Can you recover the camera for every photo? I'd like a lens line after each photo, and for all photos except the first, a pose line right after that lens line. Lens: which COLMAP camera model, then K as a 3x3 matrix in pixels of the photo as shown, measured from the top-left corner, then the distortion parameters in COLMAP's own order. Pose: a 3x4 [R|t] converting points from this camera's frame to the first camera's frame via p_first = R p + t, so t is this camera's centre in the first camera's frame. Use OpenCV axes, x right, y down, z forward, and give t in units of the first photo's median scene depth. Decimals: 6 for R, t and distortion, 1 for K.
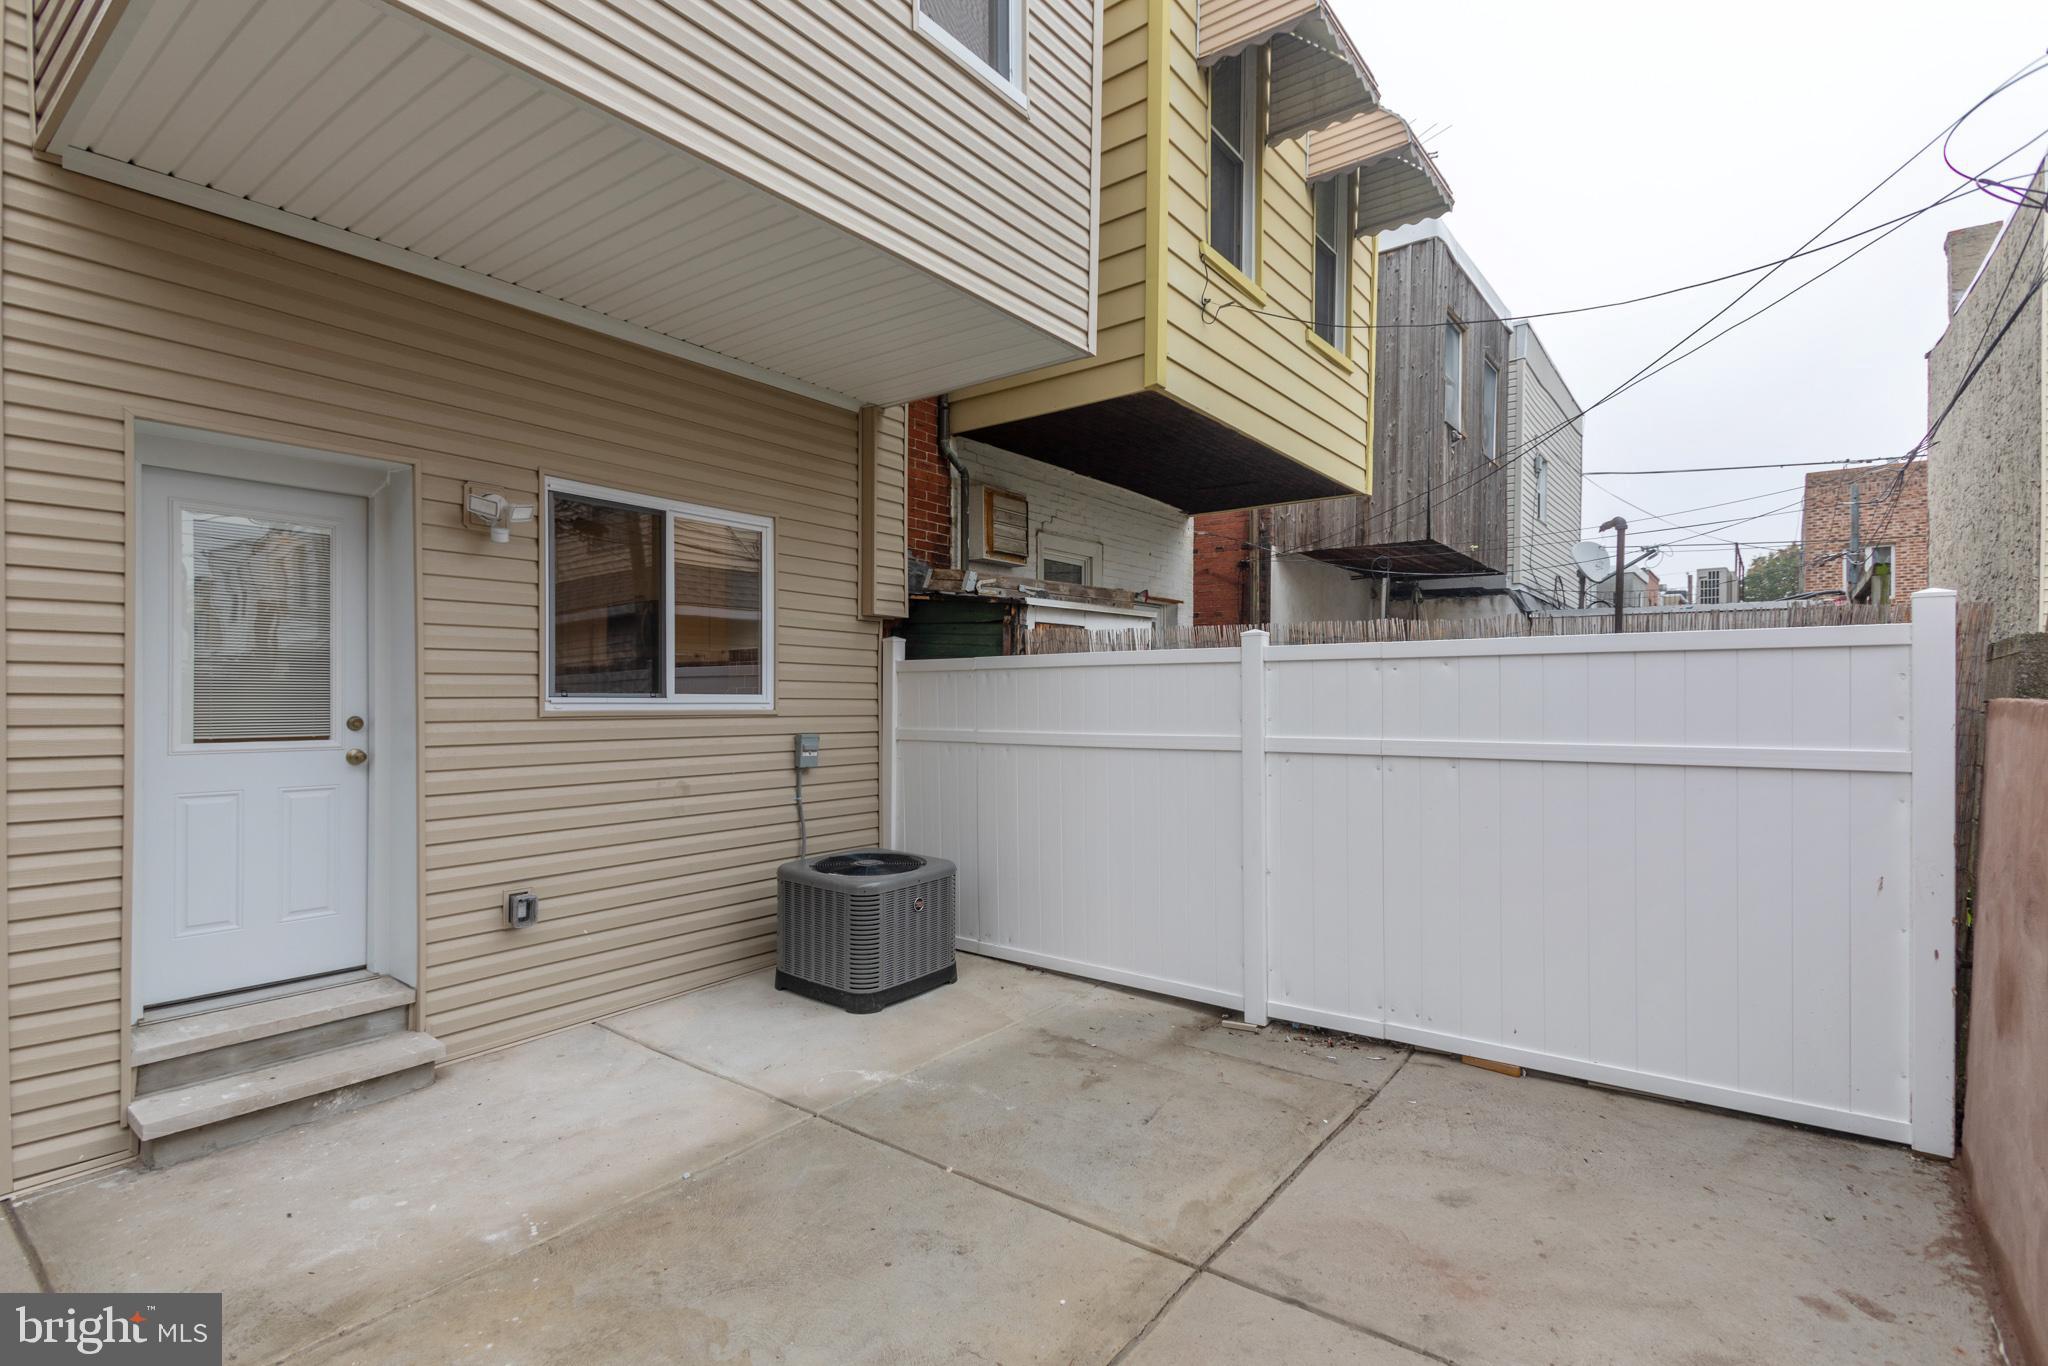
lens RADIAL K [[984.7, 0, 1031.0], [0, 984.7, 671.1], [0, 0, 1]] dist [-0.078348, 0.036401]
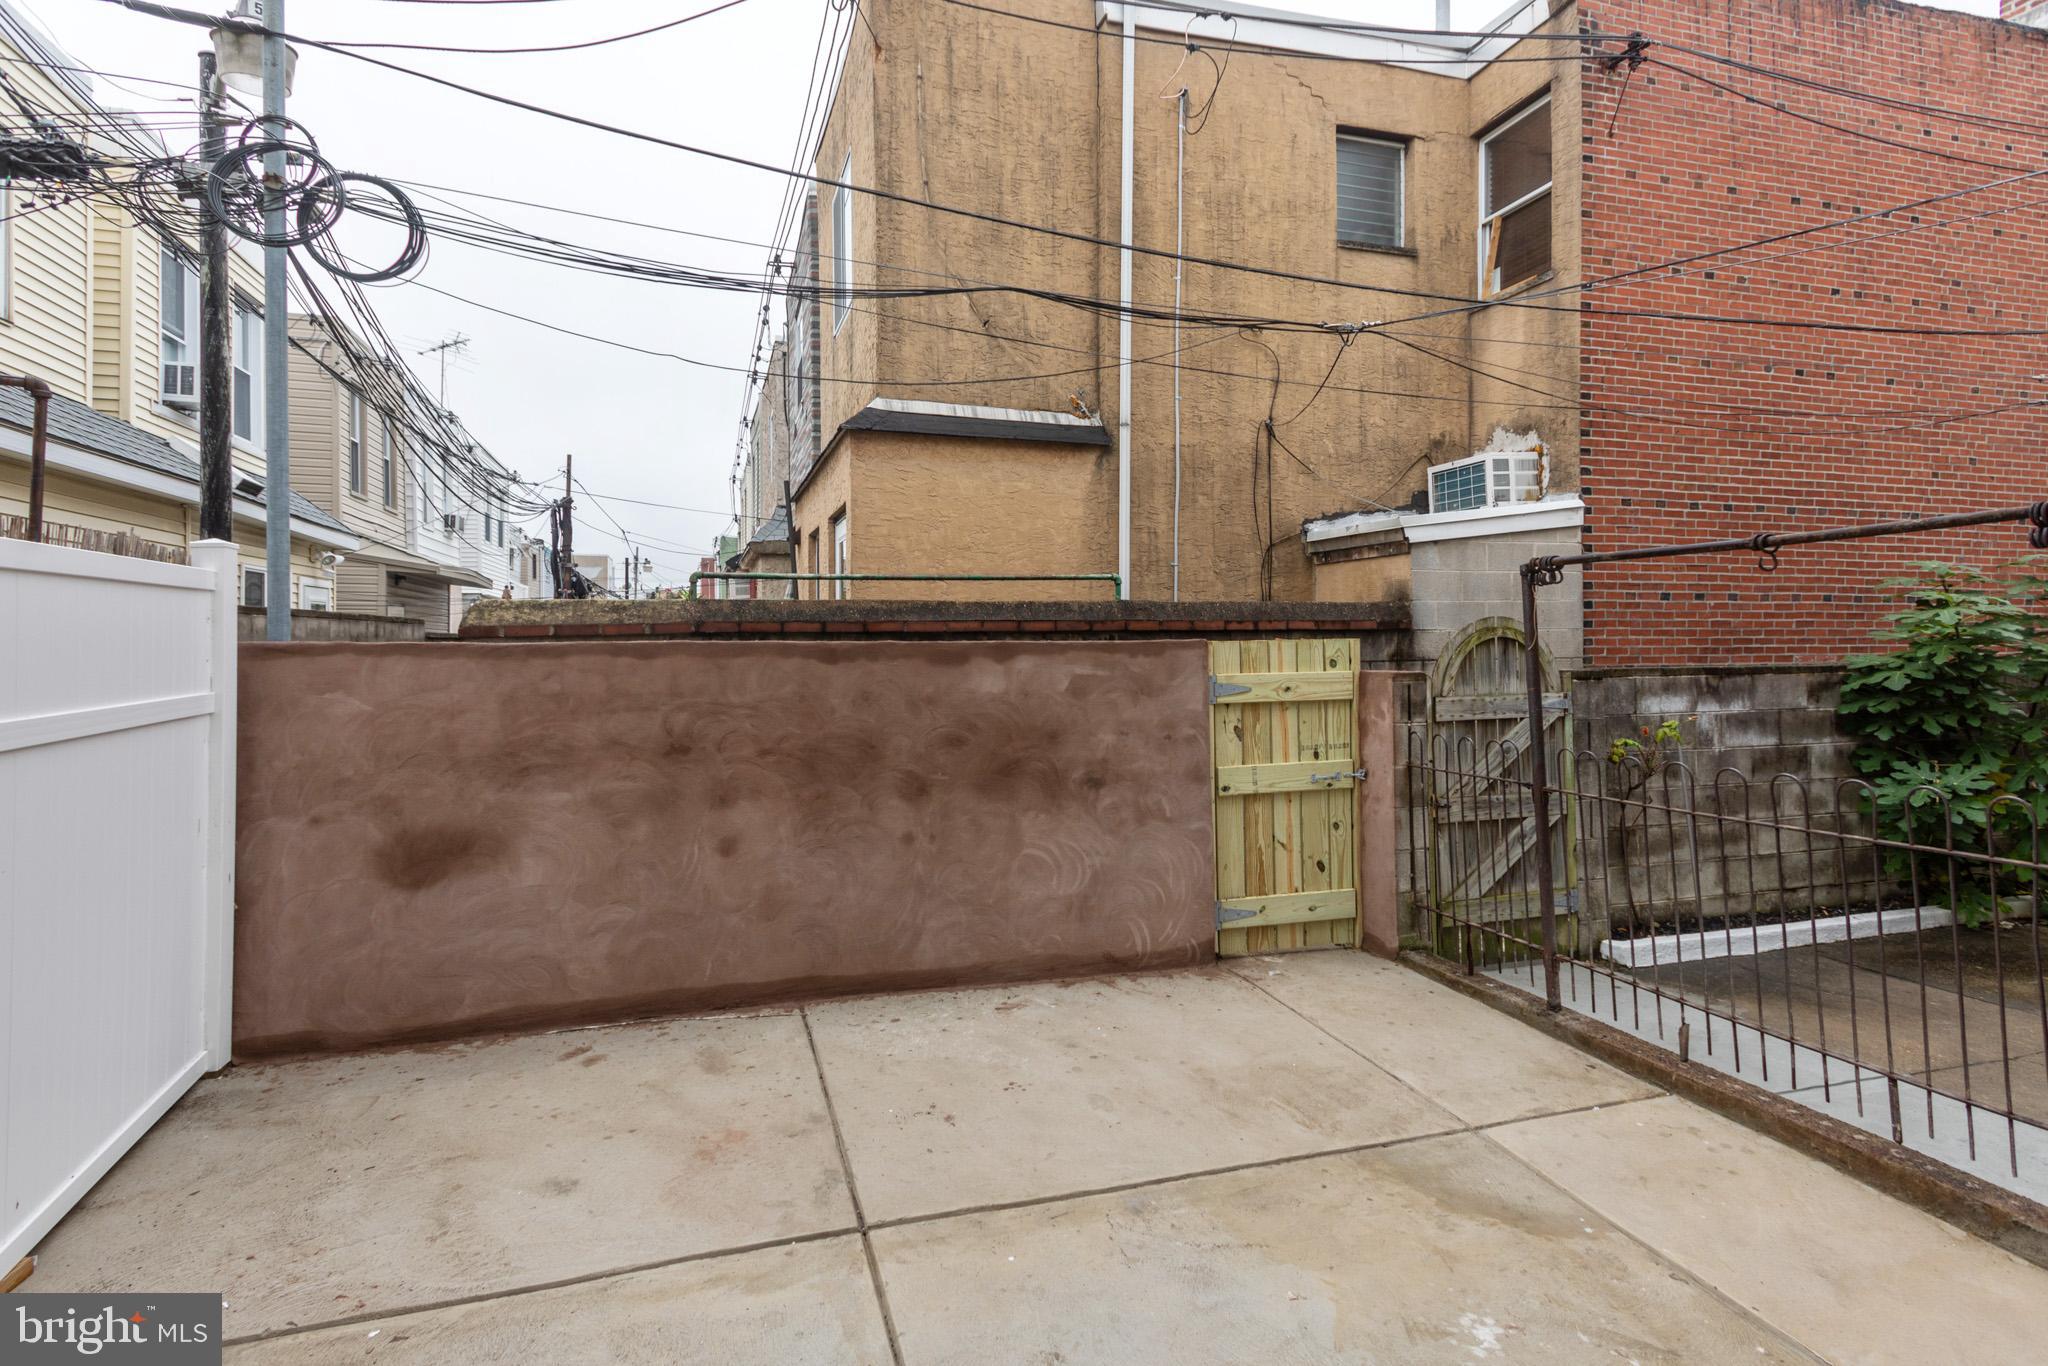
lens RADIAL K [[984.7, 0, 1031.0], [0, 984.7, 671.1], [0, 0, 1]] dist [-0.078348, 0.036401]
pose [[-0.839076, -0.012178, 0.543878, -0.457807], [-0.018988, 0.999796, -0.006907, 0.061776], [-0.543682, -0.016123, -0.839136, 1.640179]]
